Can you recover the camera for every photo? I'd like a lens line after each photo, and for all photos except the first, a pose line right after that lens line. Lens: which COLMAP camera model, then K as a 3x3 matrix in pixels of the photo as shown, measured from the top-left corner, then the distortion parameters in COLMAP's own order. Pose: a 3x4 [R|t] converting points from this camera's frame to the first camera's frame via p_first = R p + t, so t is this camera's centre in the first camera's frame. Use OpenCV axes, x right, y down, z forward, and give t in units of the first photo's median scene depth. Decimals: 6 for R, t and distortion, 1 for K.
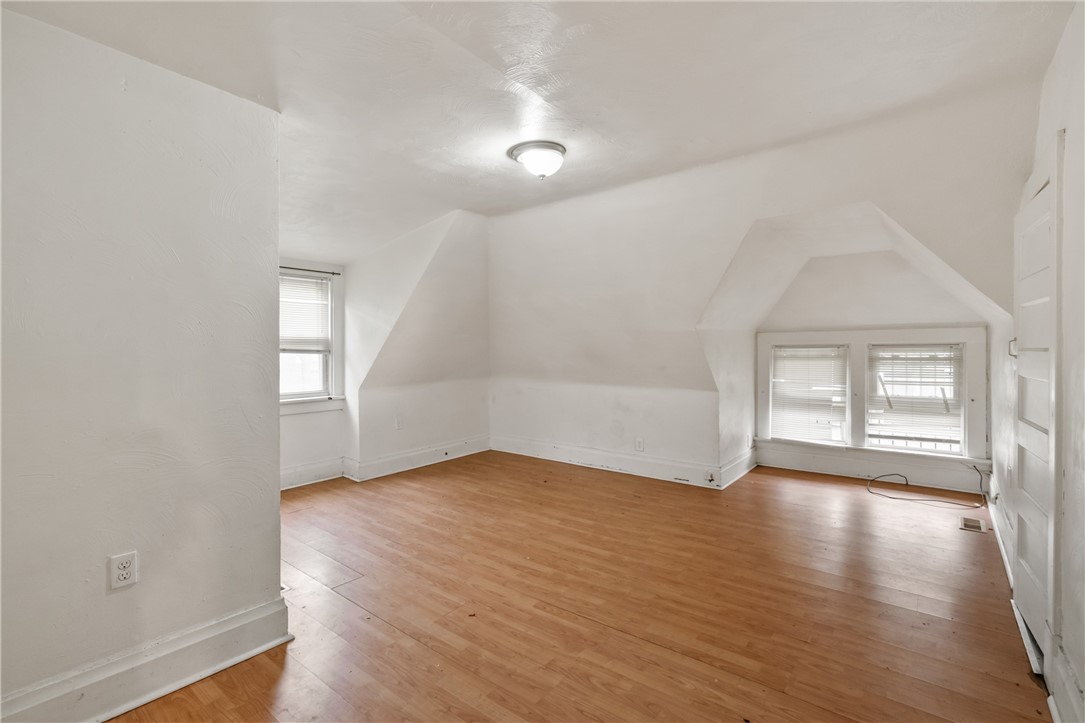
lens RADIAL K [[486.6, 0, 537.7], [0, 486.6, 357.1], [0, 0, 1]] dist [-0.004760, 0.000682]
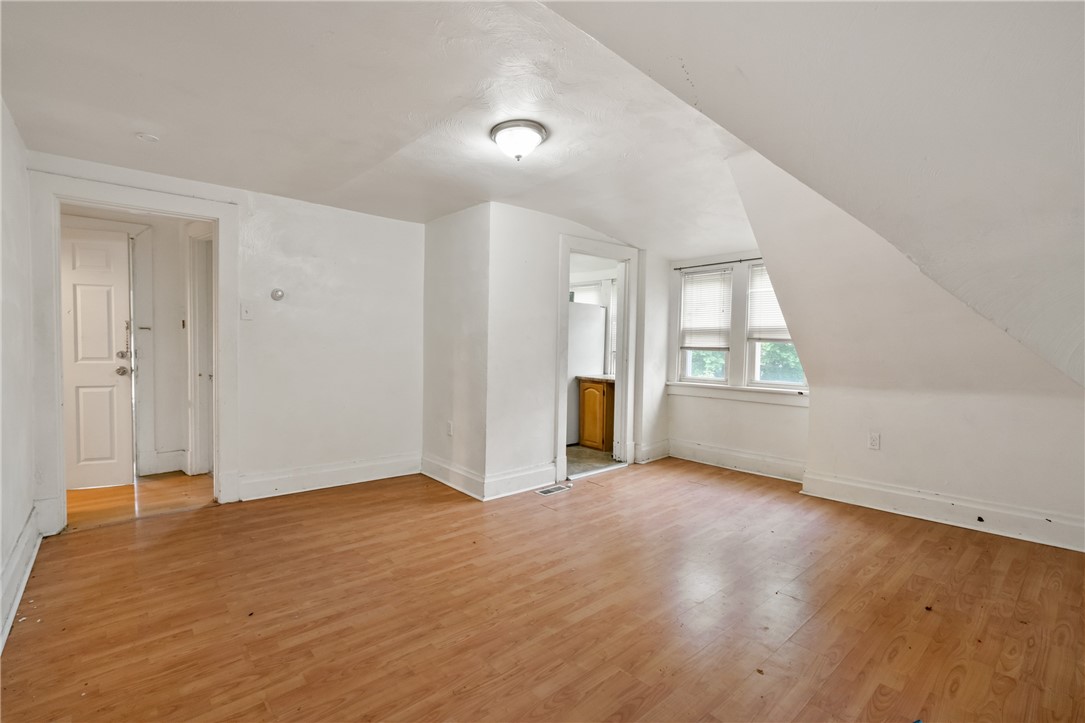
lens RADIAL K [[486.6, 0, 537.7], [0, 486.6, 357.1], [0, 0, 1]] dist [-0.004760, 0.000682]
pose [[-0.173707, 0.033622, -0.984223, 0.858687], [-0.017232, 0.999160, 0.037174, -0.010407], [0.984647, 0.023418, -0.172982, 1.079276]]
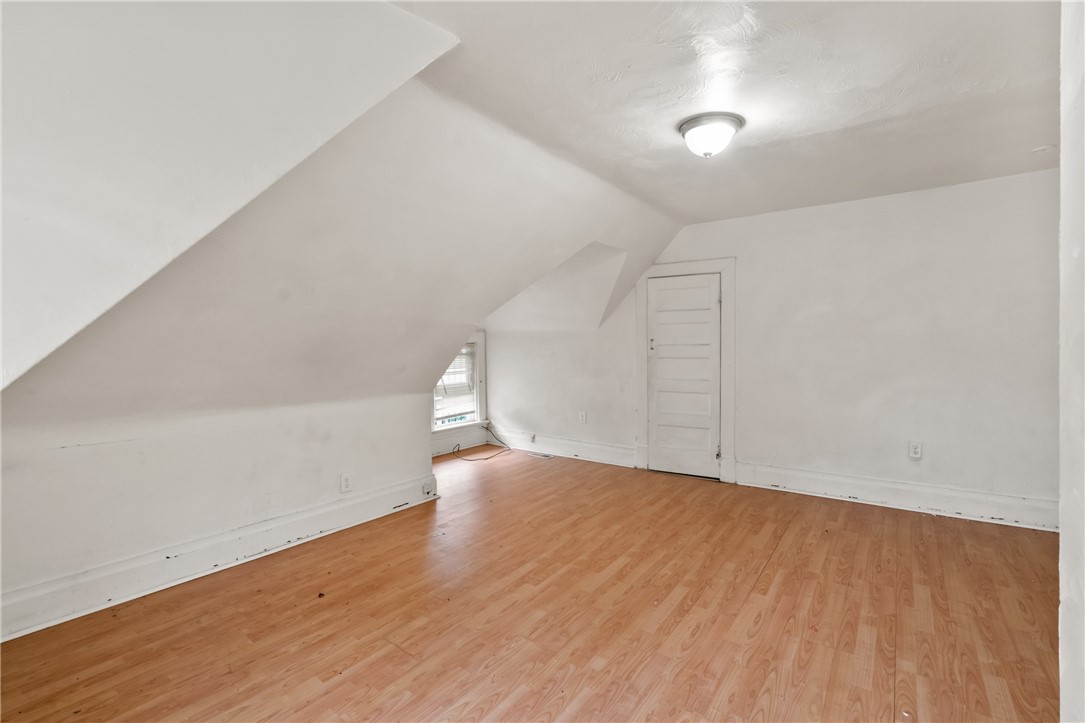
lens RADIAL K [[486.6, 0, 537.7], [0, 486.6, 357.1], [0, 0, 1]] dist [-0.004760, 0.000682]
pose [[-0.040764, -0.018033, 0.999006, -0.803304], [0.024373, 0.999522, 0.019037, -0.012551], [-0.998871, 0.025124, -0.040305, 1.213488]]
